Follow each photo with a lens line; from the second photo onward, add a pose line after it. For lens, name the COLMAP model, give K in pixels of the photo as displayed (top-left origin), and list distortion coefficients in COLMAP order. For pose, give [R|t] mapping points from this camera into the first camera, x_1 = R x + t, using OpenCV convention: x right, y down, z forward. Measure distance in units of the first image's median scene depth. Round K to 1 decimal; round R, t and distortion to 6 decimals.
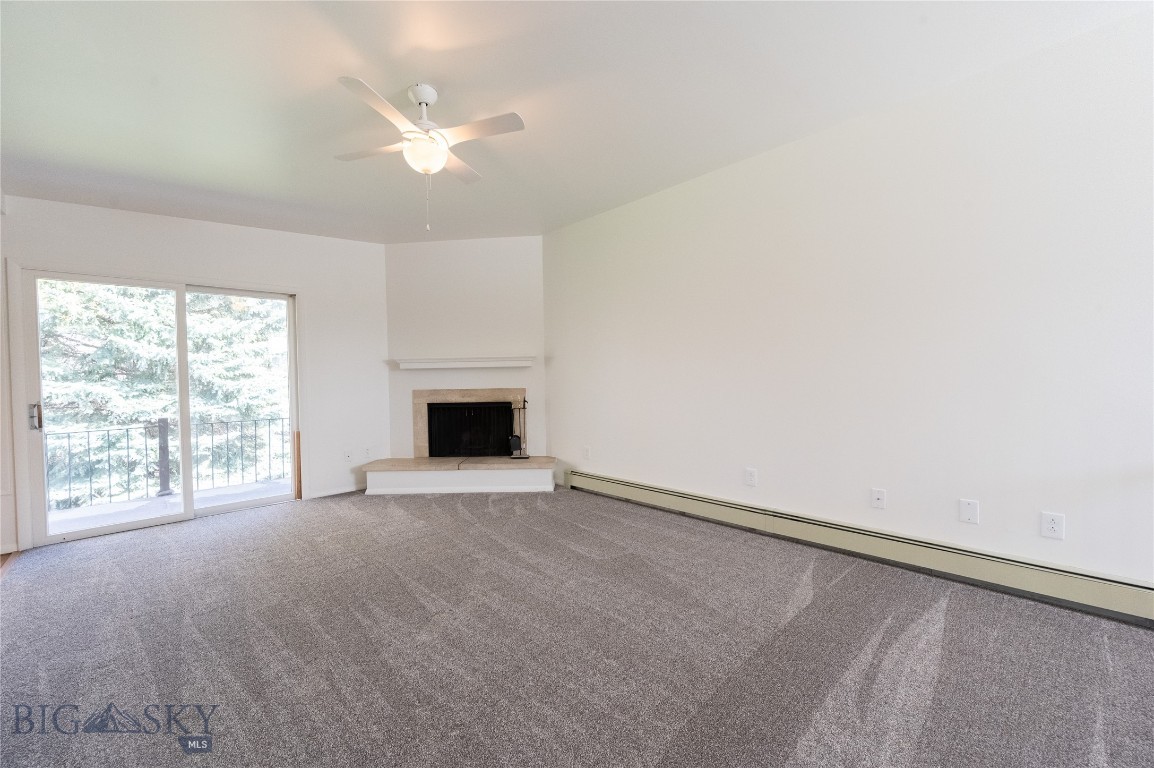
lens RADIAL K [[483.2, 0, 575.3], [0, 483.2, 388.7], [0, 0, 1]] dist [0.002939, 0.001007]
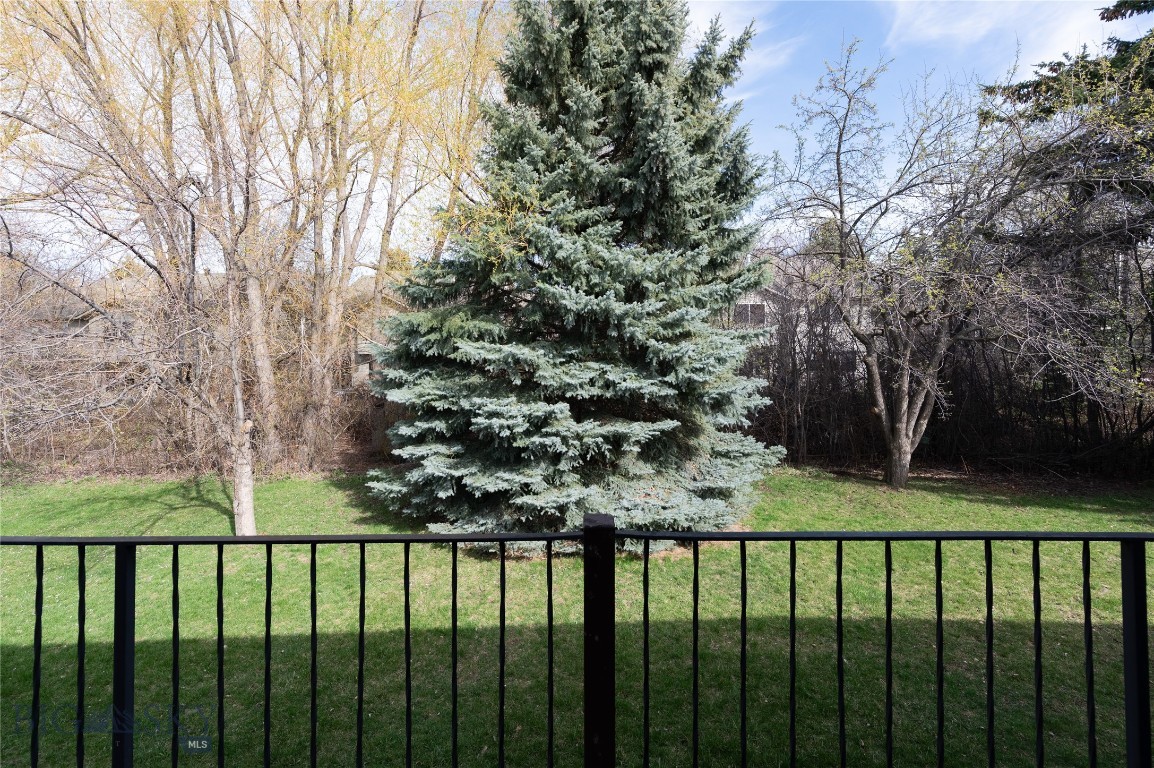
lens RADIAL K [[483.2, 0, 586.6], [0, 483.2, 334.6], [0, 0, 1]] dist [0.002939, 0.001007]
pose [[0.748660, 0.005216, -0.662933, -0.670469], [-0.017324, 0.999782, -0.011697, -0.035099], [0.662727, 0.020242, 0.748587, 0.808111]]
